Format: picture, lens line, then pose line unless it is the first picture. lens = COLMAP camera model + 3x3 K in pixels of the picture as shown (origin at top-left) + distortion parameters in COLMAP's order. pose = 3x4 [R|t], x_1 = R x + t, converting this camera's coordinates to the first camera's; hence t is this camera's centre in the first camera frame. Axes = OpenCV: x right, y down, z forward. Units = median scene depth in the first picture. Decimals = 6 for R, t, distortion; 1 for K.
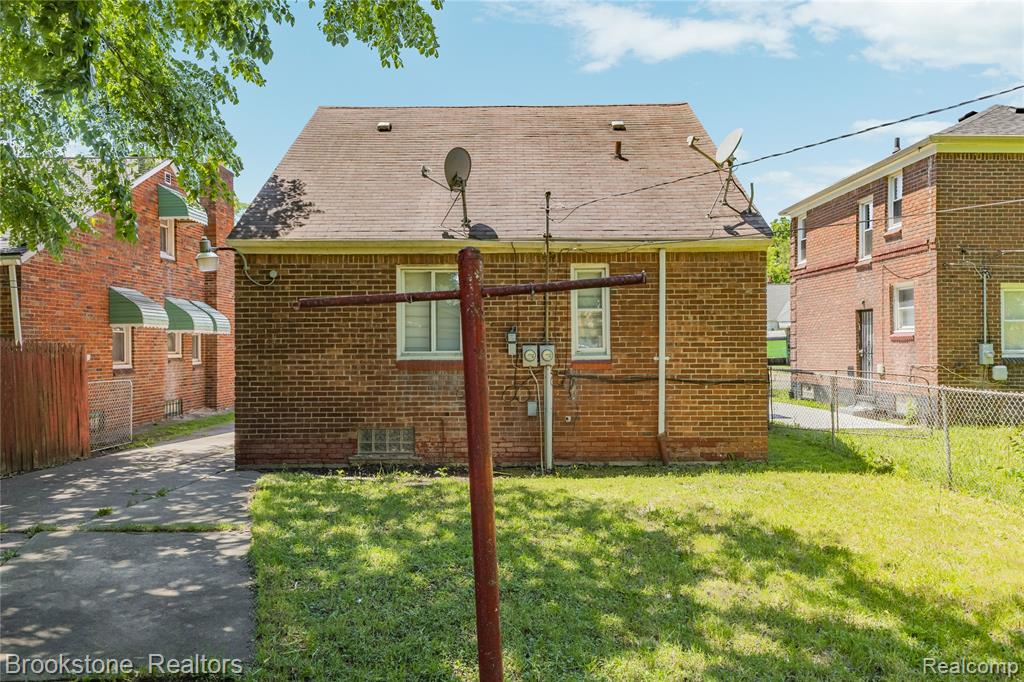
lens RADIAL K [[722.6, 0, 512.0], [0, 722.6, 341.0], [0, 0, 1]] dist [0.024581, -0.062369]
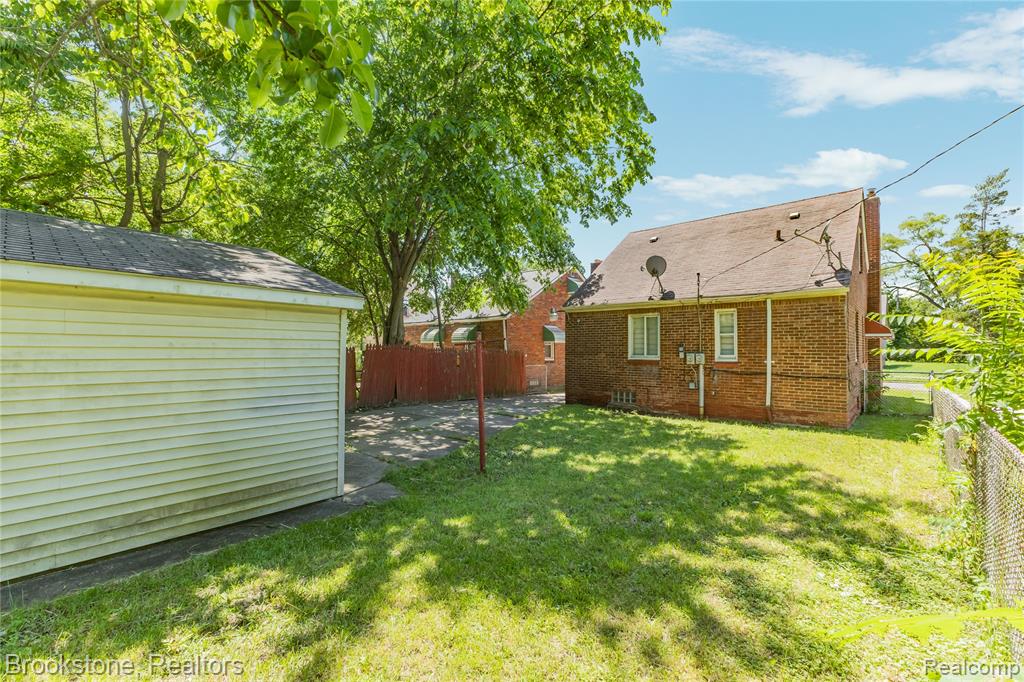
lens RADIAL K [[444.6, 0, 512.0], [0, 444.6, 341.0], [0, 0, 1]] dist [0.004130, 0.000651]
pose [[0.746784, -0.005407, -0.665045, 0.452756], [-0.002638, 0.999935, -0.011092, -0.012048], [0.665061, 0.010038, 0.746721, -0.196575]]
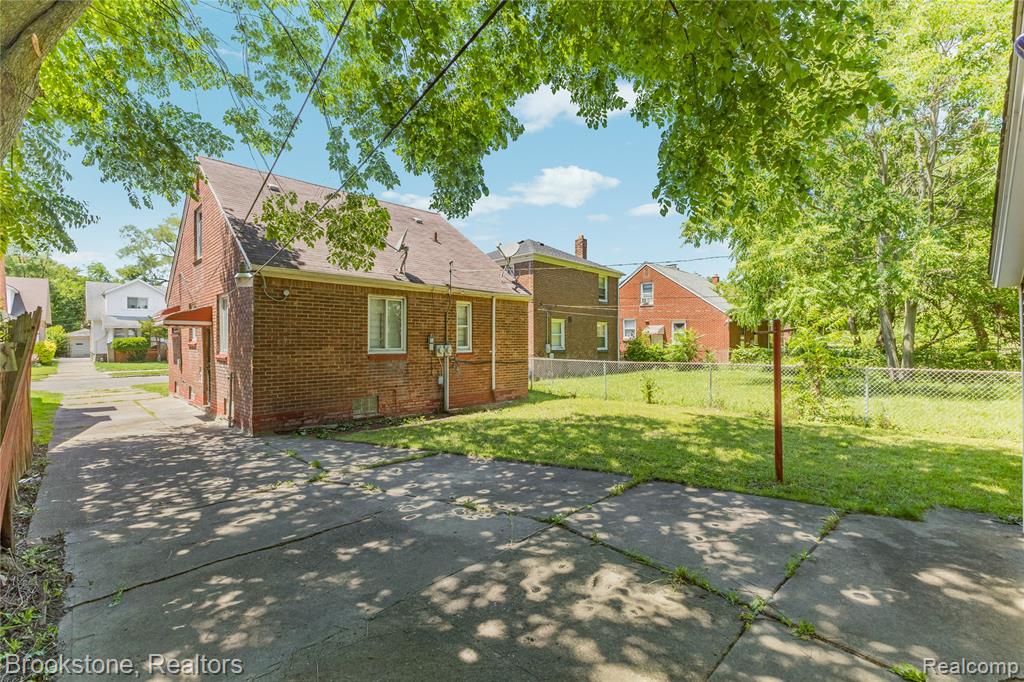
lens RADIAL K [[444.6, 0, 512.0], [0, 444.6, 341.0], [0, 0, 1]] dist [0.004130, 0.000651]
pose [[0.704226, 0.007271, 0.709938, -0.627543], [-0.005814, 0.999973, -0.004474, 0.000395], [-0.709952, -0.000977, 0.704250, 0.095501]]
